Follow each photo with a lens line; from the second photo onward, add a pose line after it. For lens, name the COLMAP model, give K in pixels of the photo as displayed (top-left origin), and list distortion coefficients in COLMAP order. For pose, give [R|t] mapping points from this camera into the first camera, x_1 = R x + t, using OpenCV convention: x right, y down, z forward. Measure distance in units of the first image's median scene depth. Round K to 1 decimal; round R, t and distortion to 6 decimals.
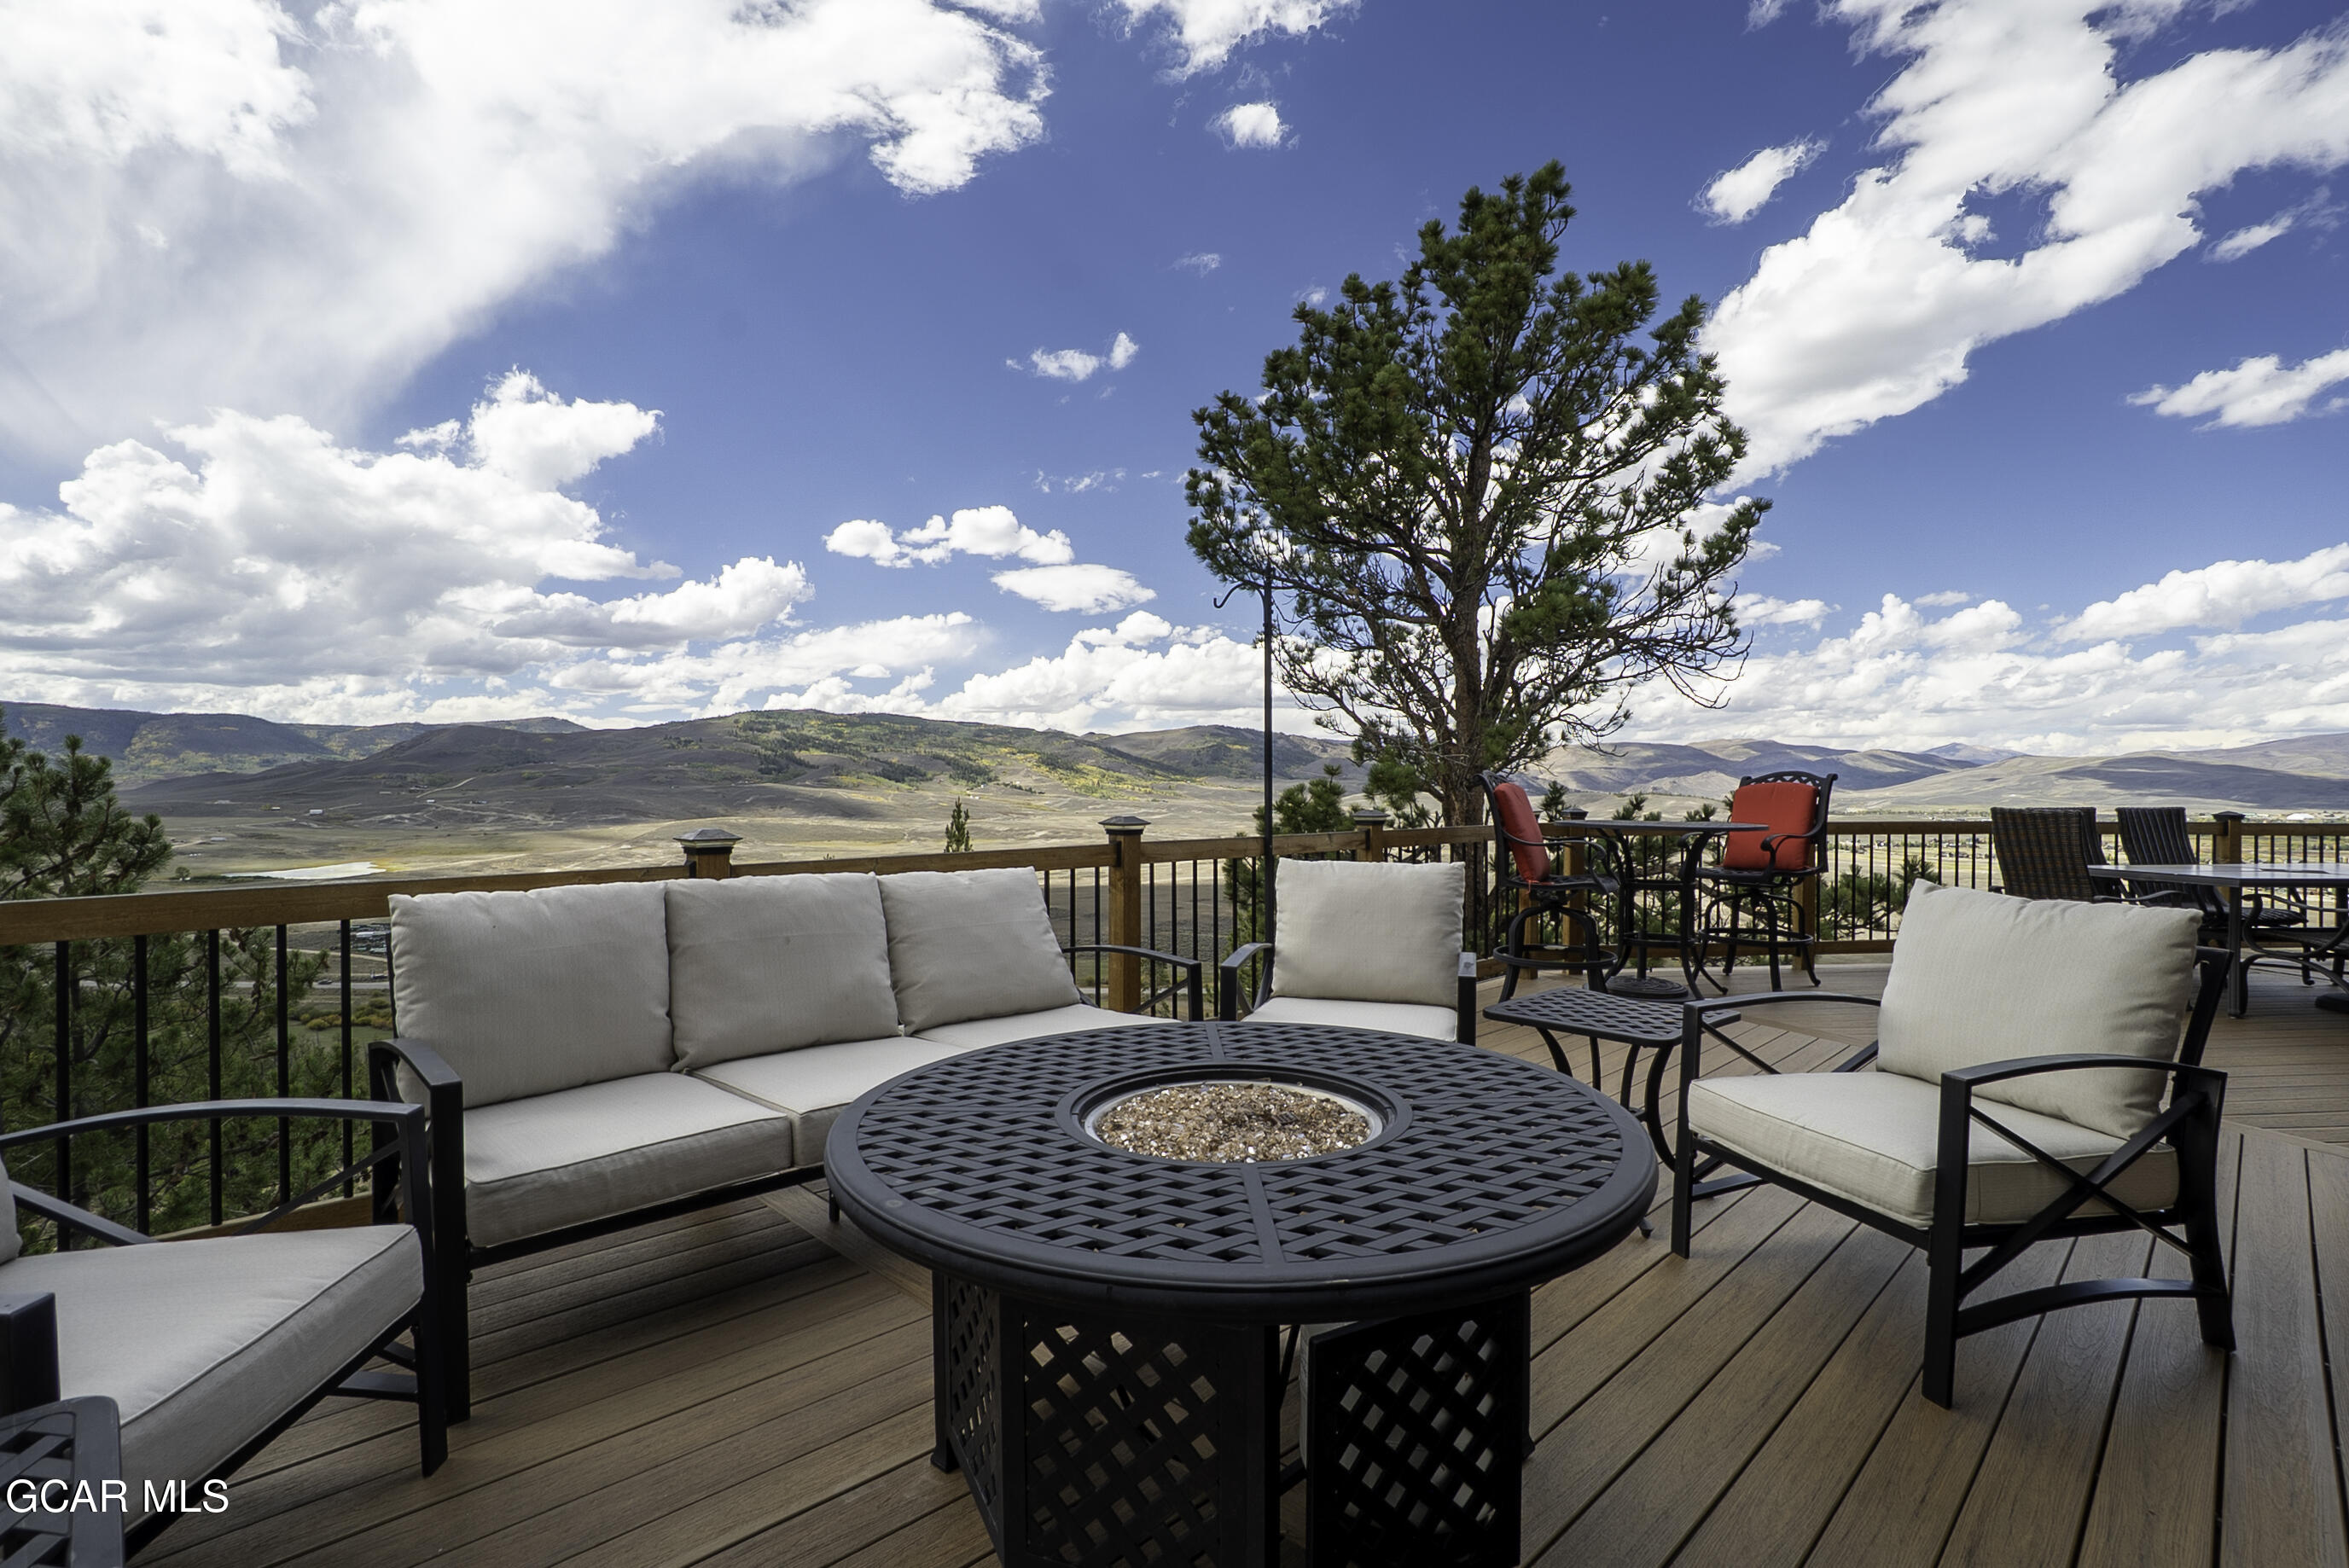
lens RADIAL K [[1121.6, 0, 1181.2], [0, 1121.6, 780.1], [0, 0, 1]] dist [-0.020438, 0.007629]
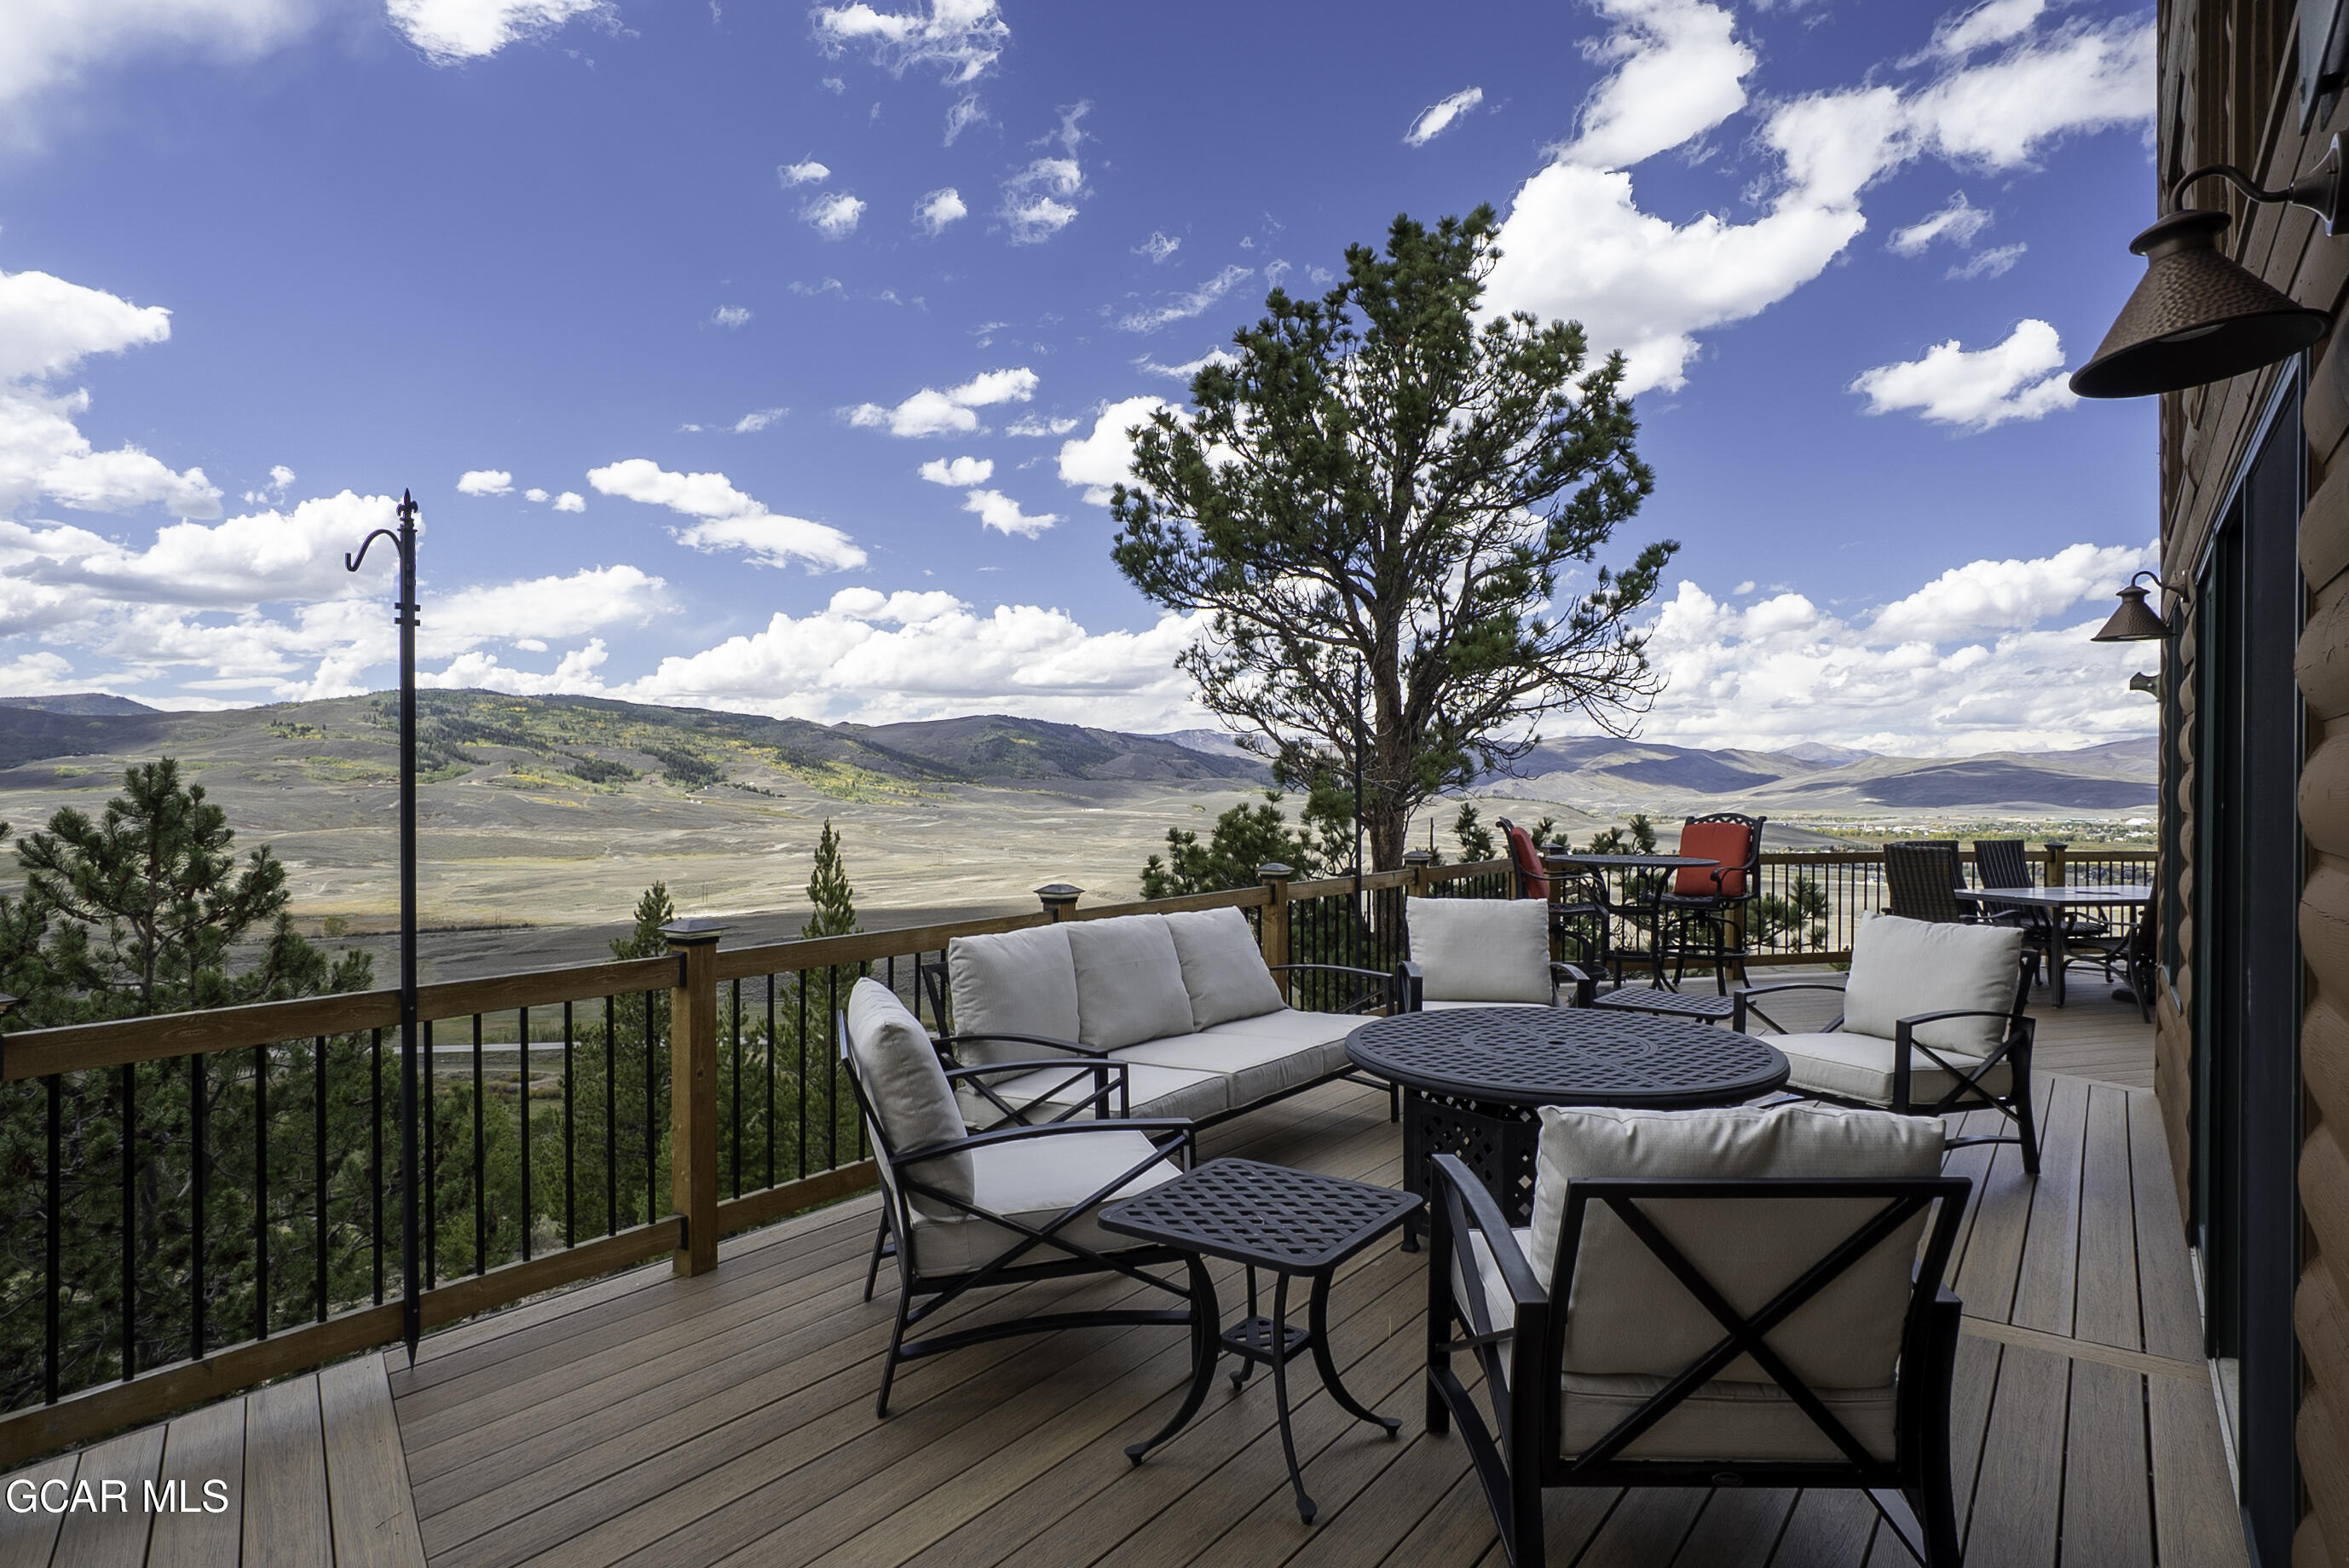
lens RADIAL K [[1341.8, 0, 1168.0], [0, 1341.8, 790.1], [0, 0, 1]] dist [0.007240, -0.003616]
pose [[0.986398, 0.001137, 0.164373, -0.142252], [-0.002483, 0.999965, 0.007983, -0.021524], [-0.164358, -0.008283, 0.986366, -0.162175]]
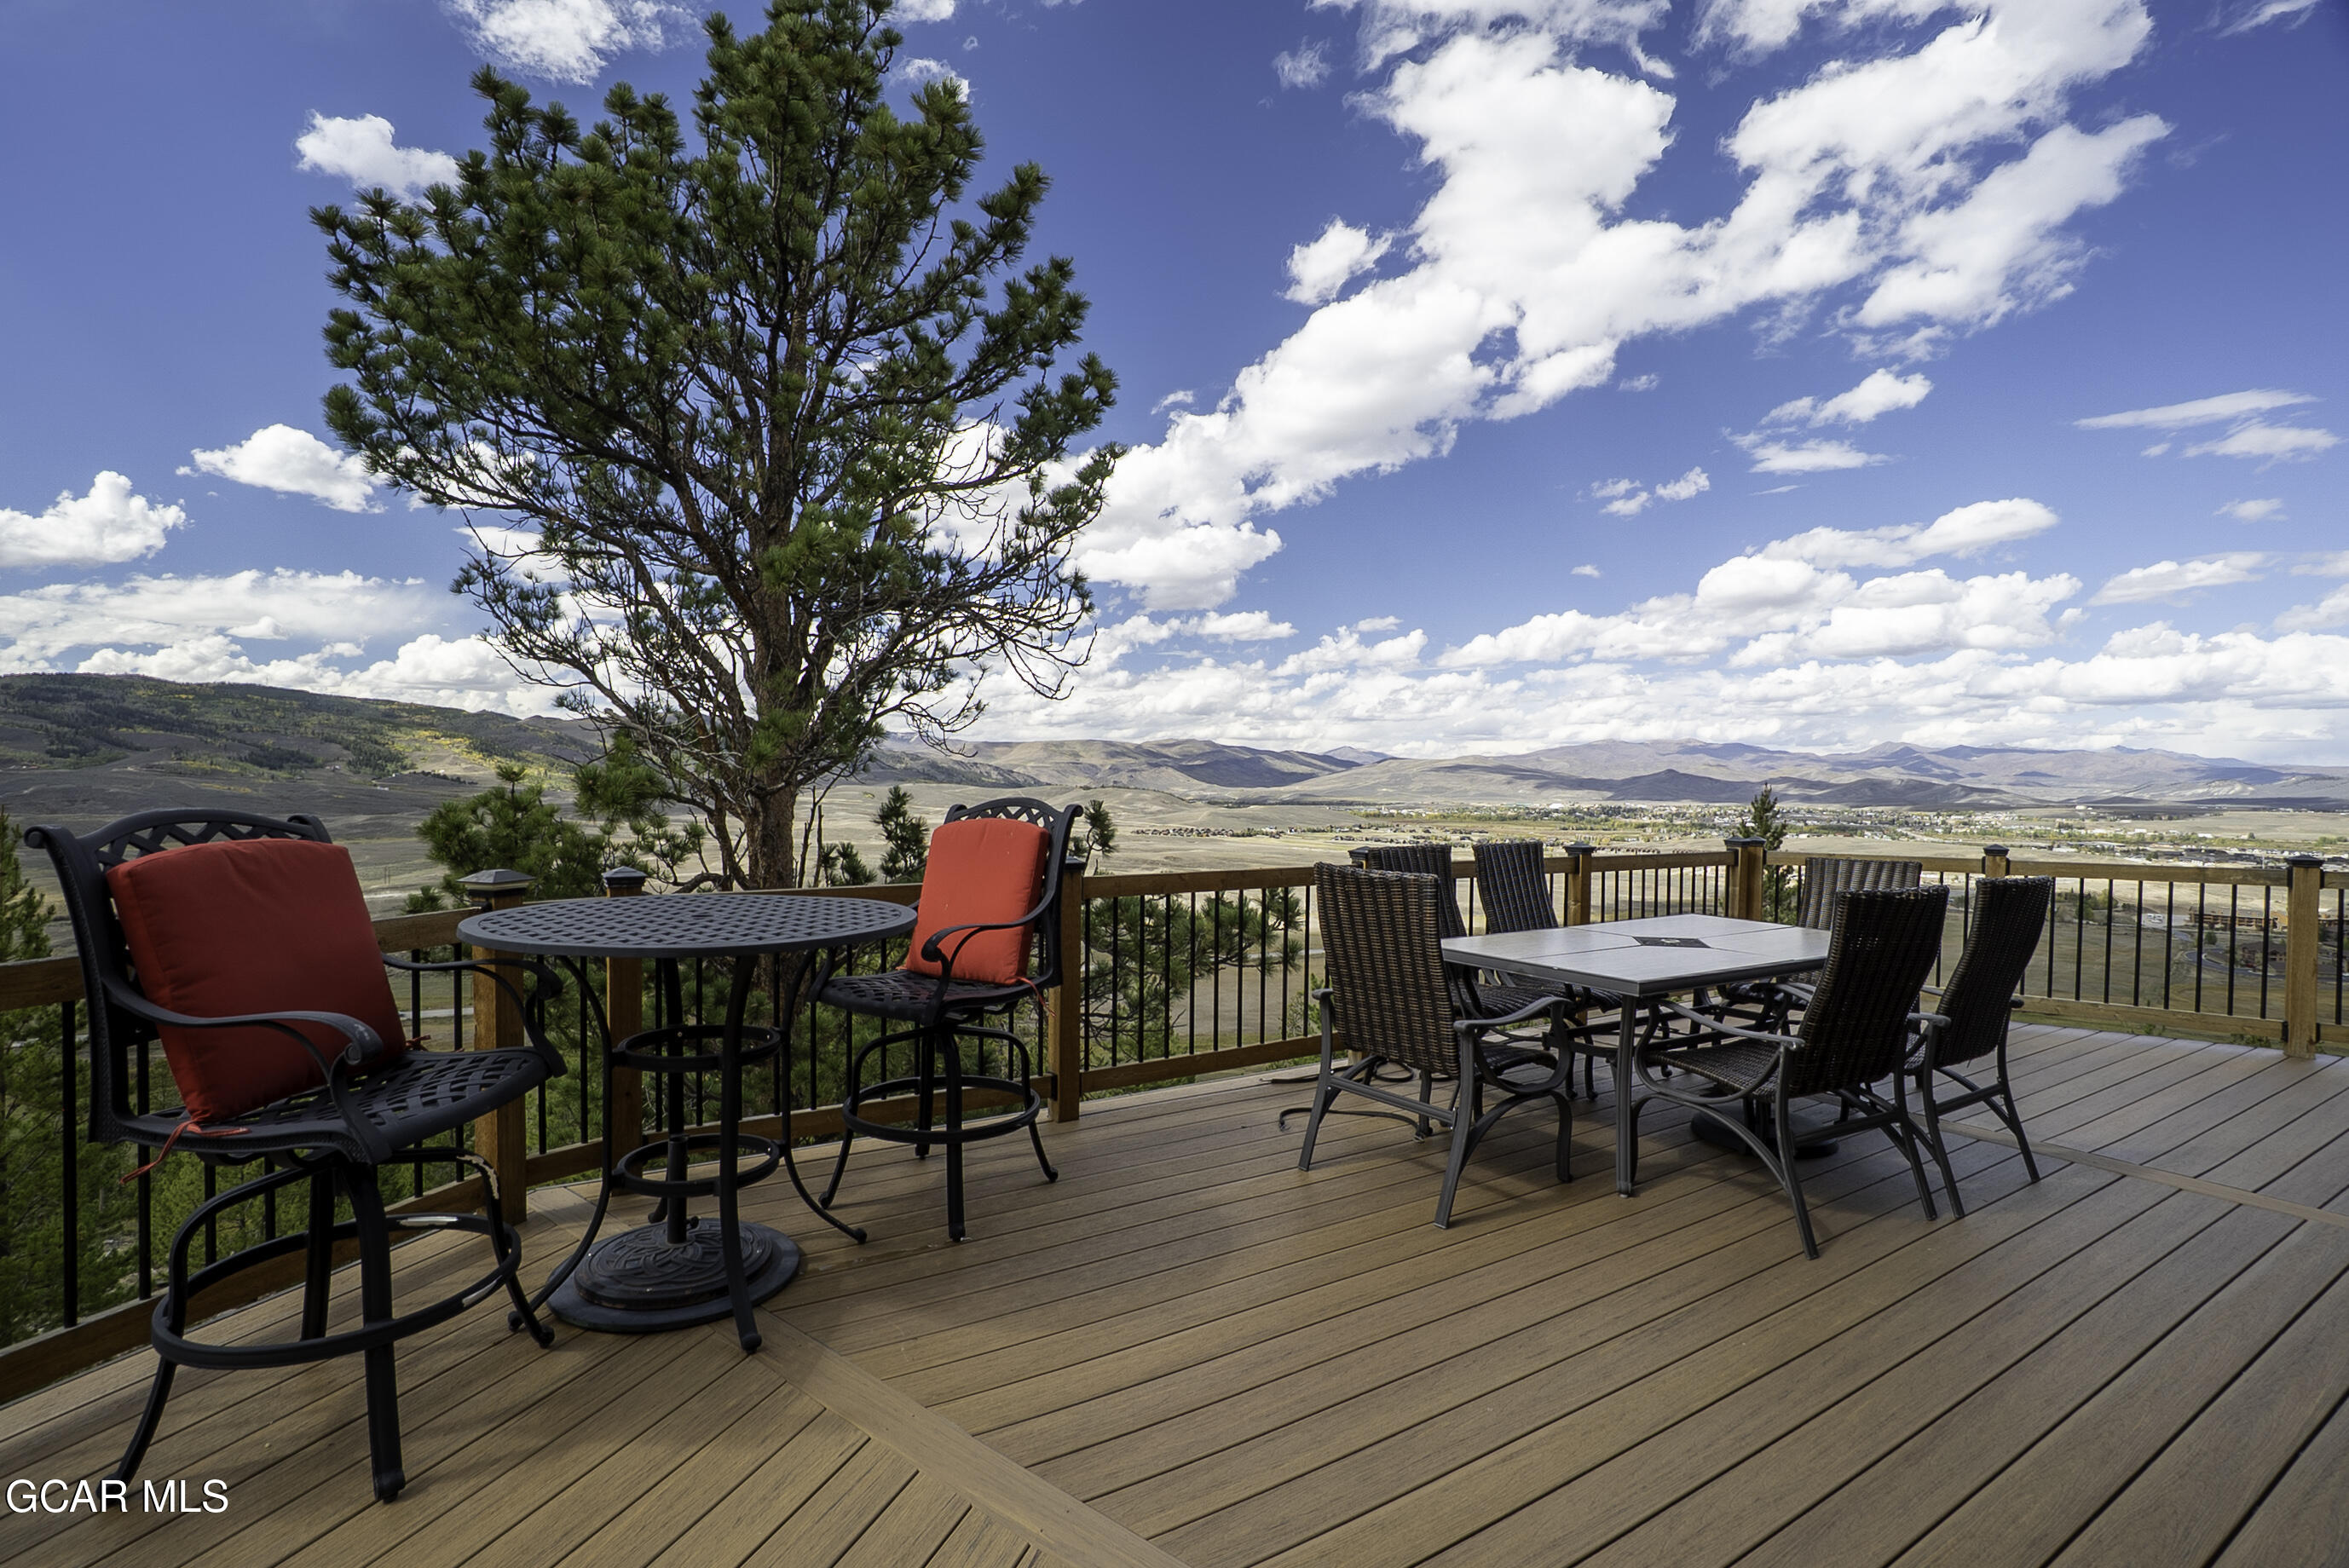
lens RADIAL K [[1073.1, 0, 1159.2], [0, 1073.1, 782.4], [0, 0, 1]] dist [-0.022786, 0.003307]
pose [[0.906584, 0.005135, 0.421994, 0.193401], [-0.009315, 0.999926, 0.007844, -0.010711], [-0.421923, -0.011042, 0.906565, 0.242558]]
